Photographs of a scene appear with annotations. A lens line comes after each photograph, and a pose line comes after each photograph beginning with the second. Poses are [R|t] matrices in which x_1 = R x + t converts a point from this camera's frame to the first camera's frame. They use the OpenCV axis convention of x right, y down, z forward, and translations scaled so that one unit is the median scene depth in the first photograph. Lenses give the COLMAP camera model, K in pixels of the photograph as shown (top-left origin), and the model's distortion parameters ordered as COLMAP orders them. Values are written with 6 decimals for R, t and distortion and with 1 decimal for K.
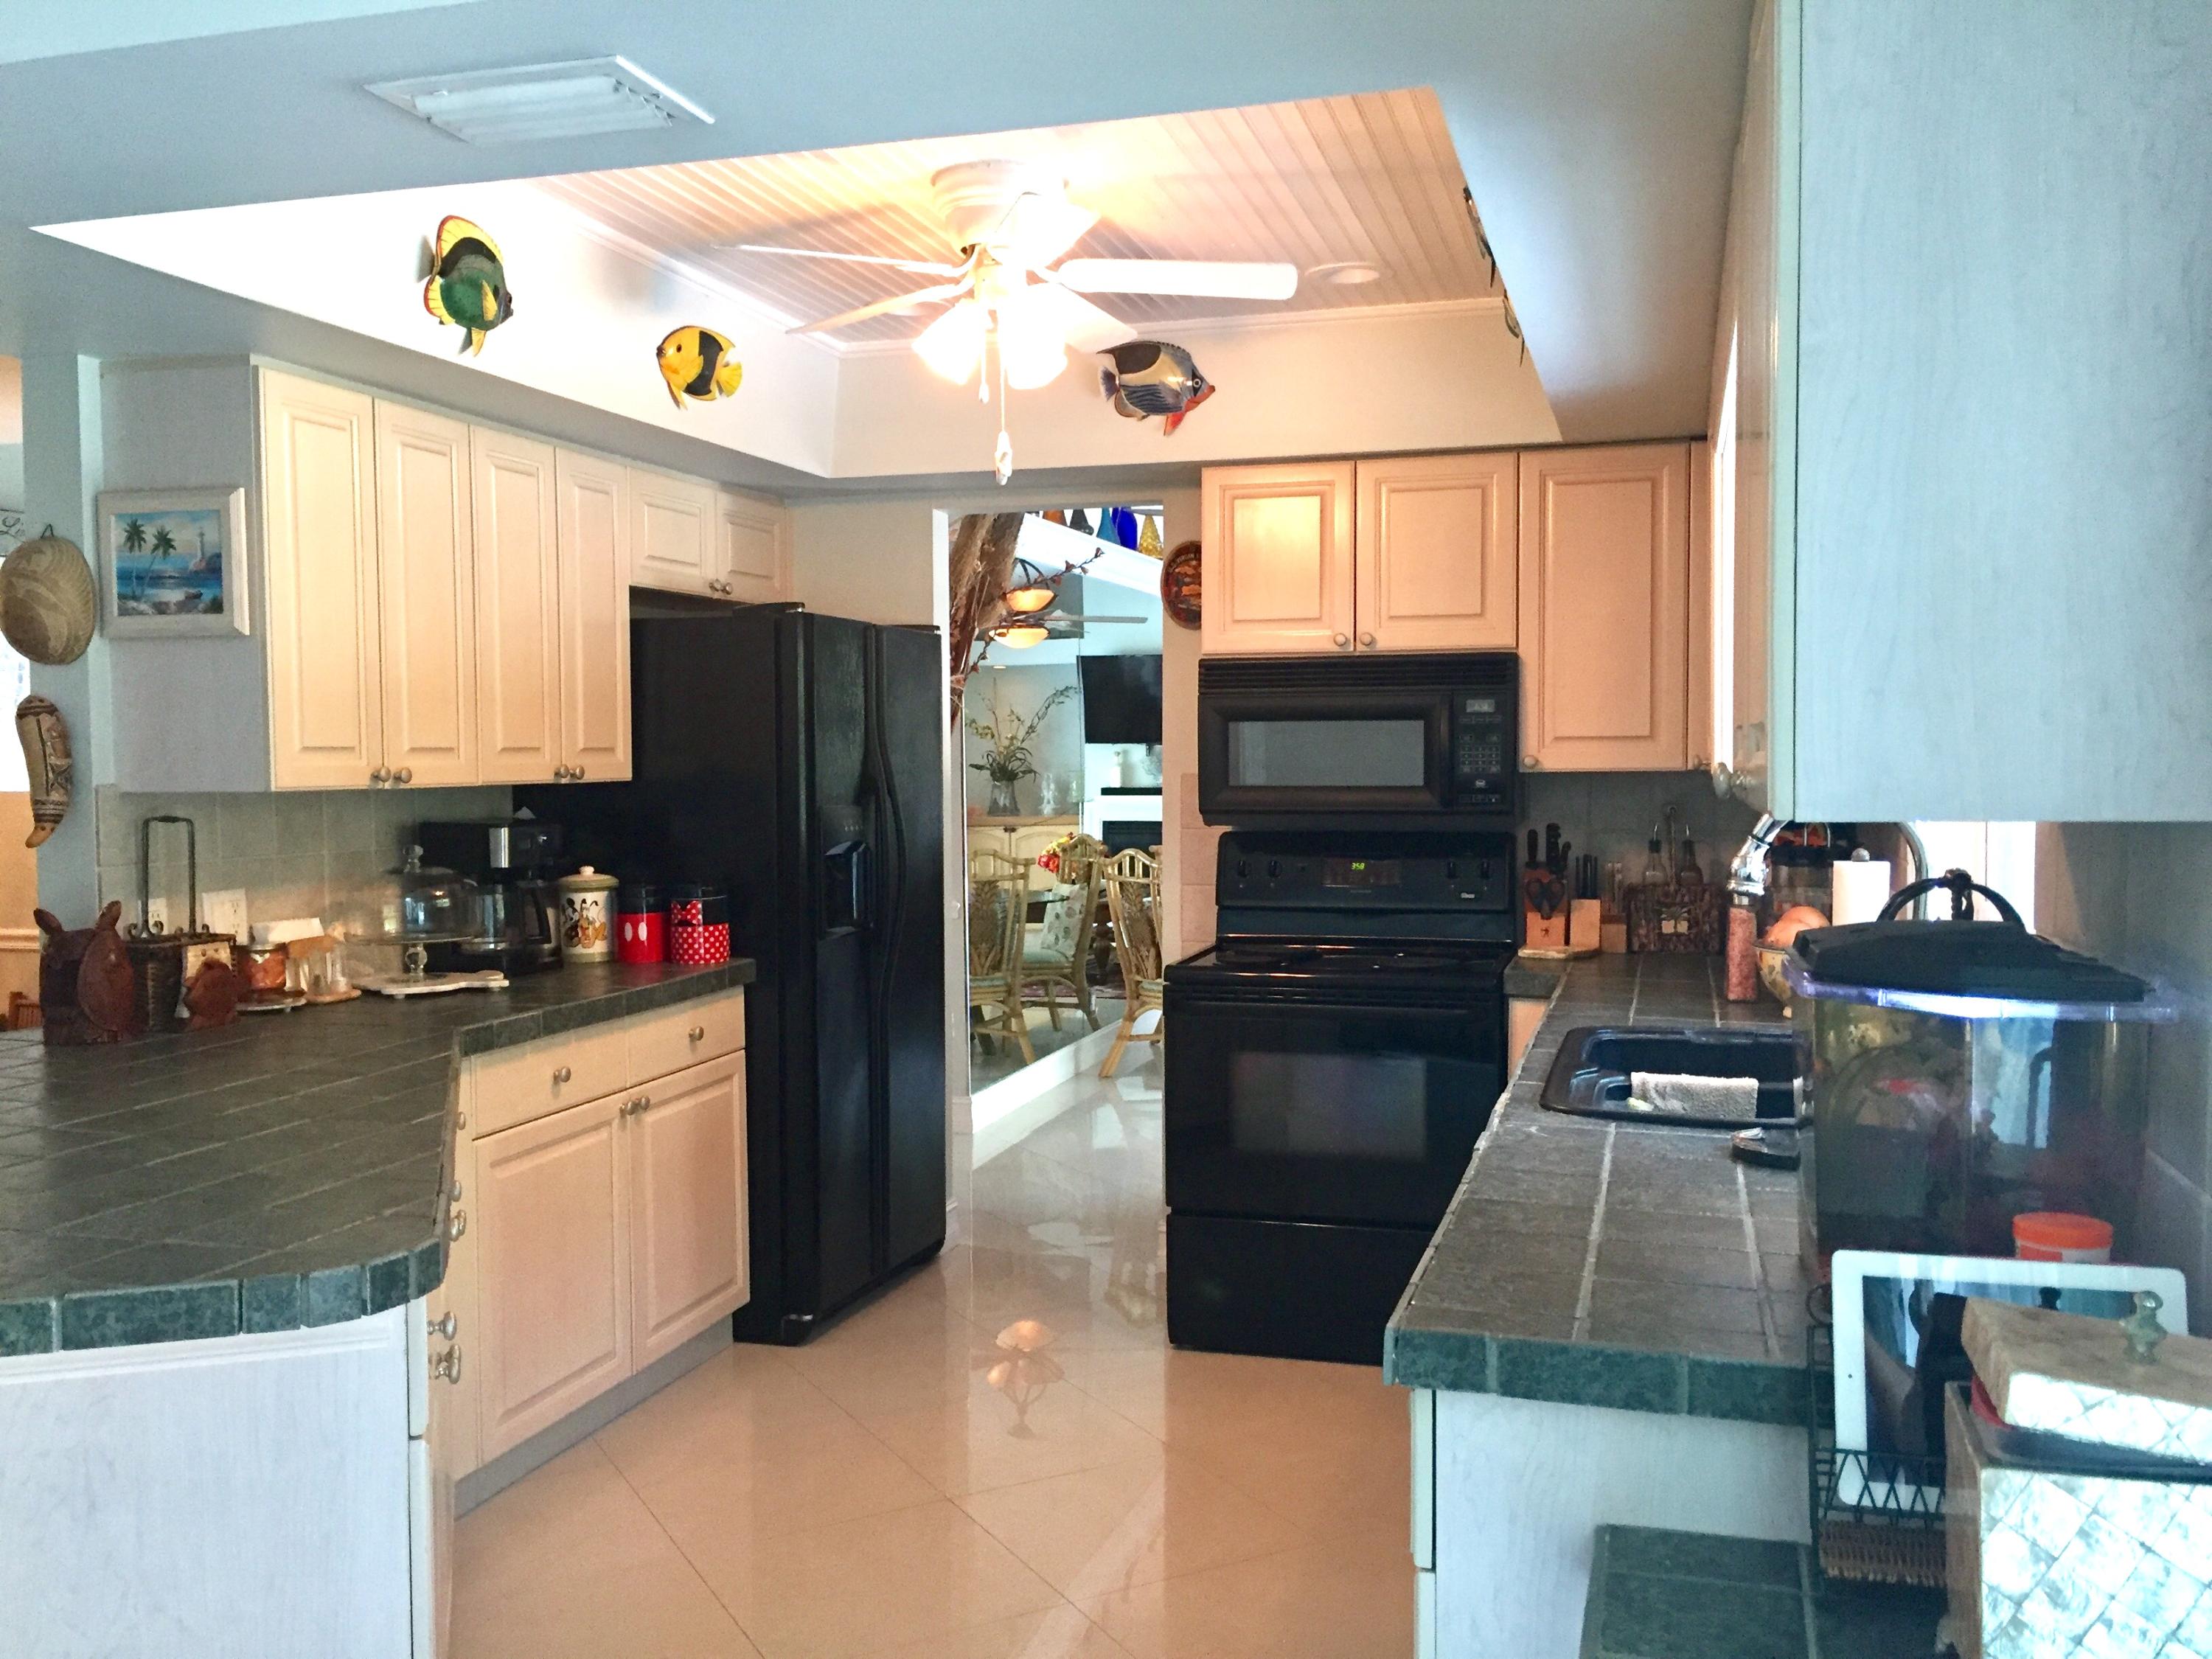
lens RADIAL K [[1905.4, 0, 1114.4], [0, 1905.4, 834.3], [0, 0, 1]] dist [0.081402, -0.125184]
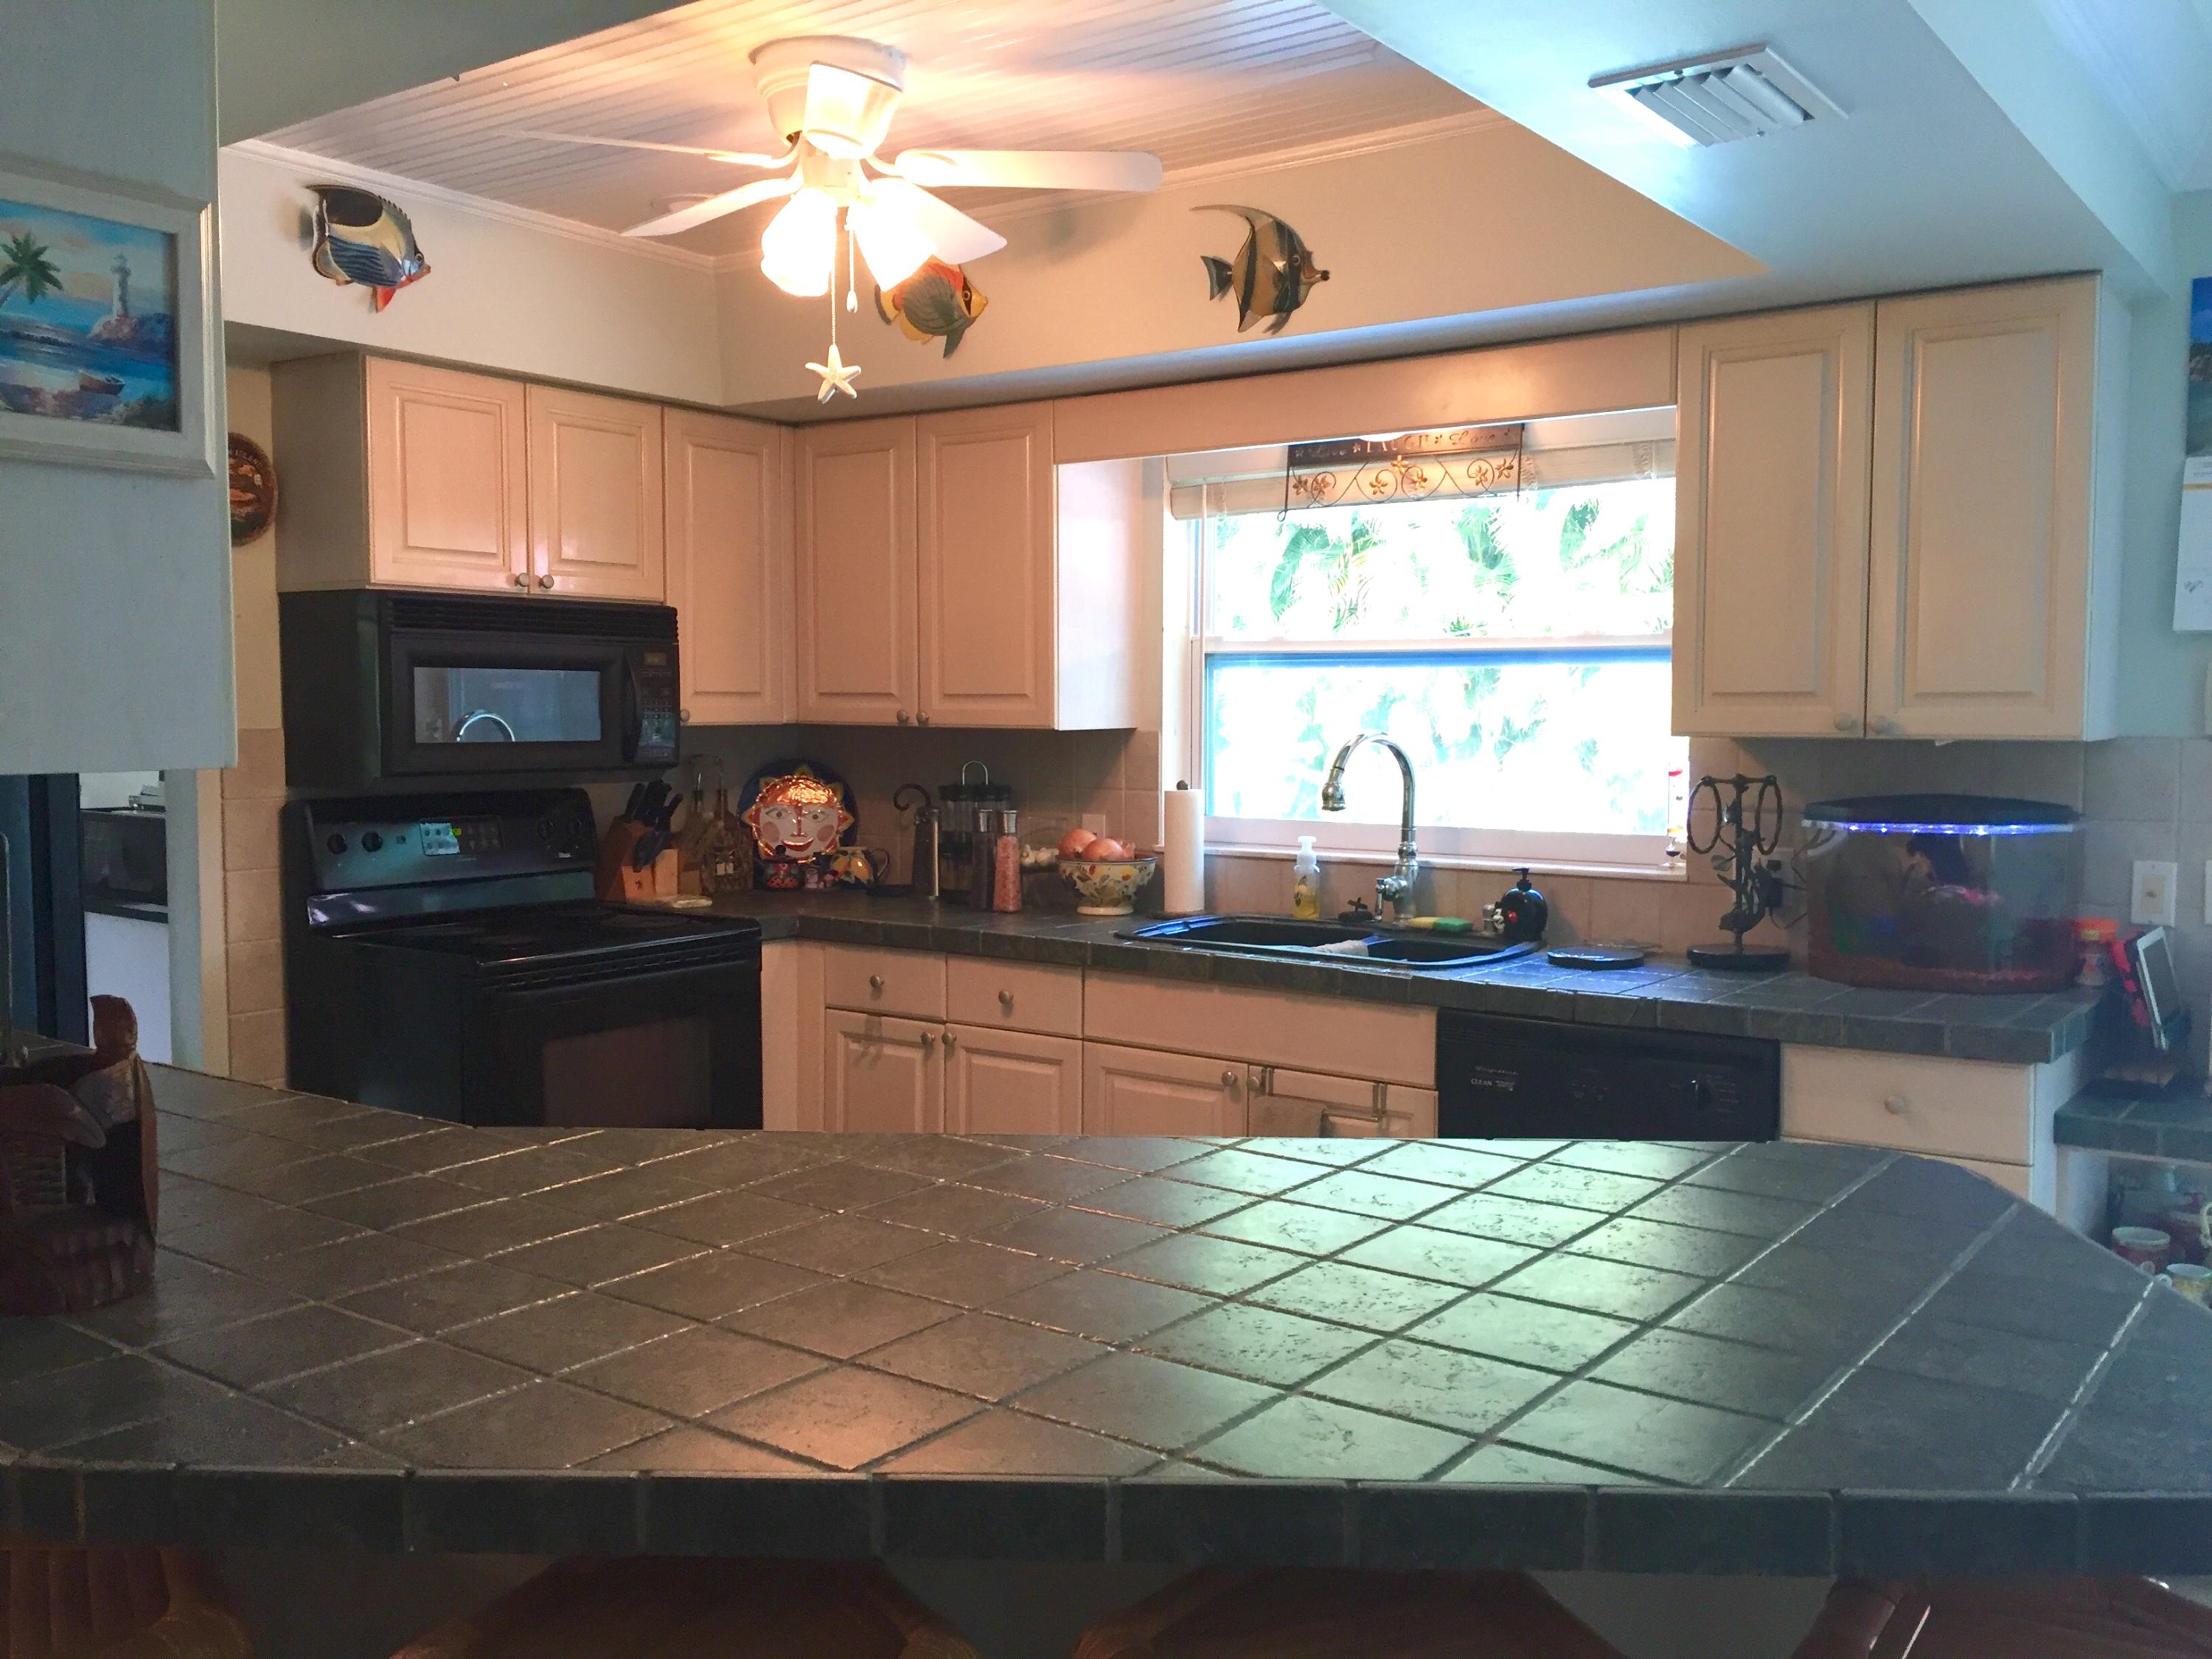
lens RADIAL K [[1905.4, 0, 1122.0], [0, 1905.4, 831.0], [0, 0, 1]] dist [0.081402, -0.125184]
pose [[0.340438, -0.056415, 0.938573, -0.671836], [0.036961, 0.998230, 0.046595, -0.015578], [-0.939540, 0.018828, 0.341920, 0.442509]]
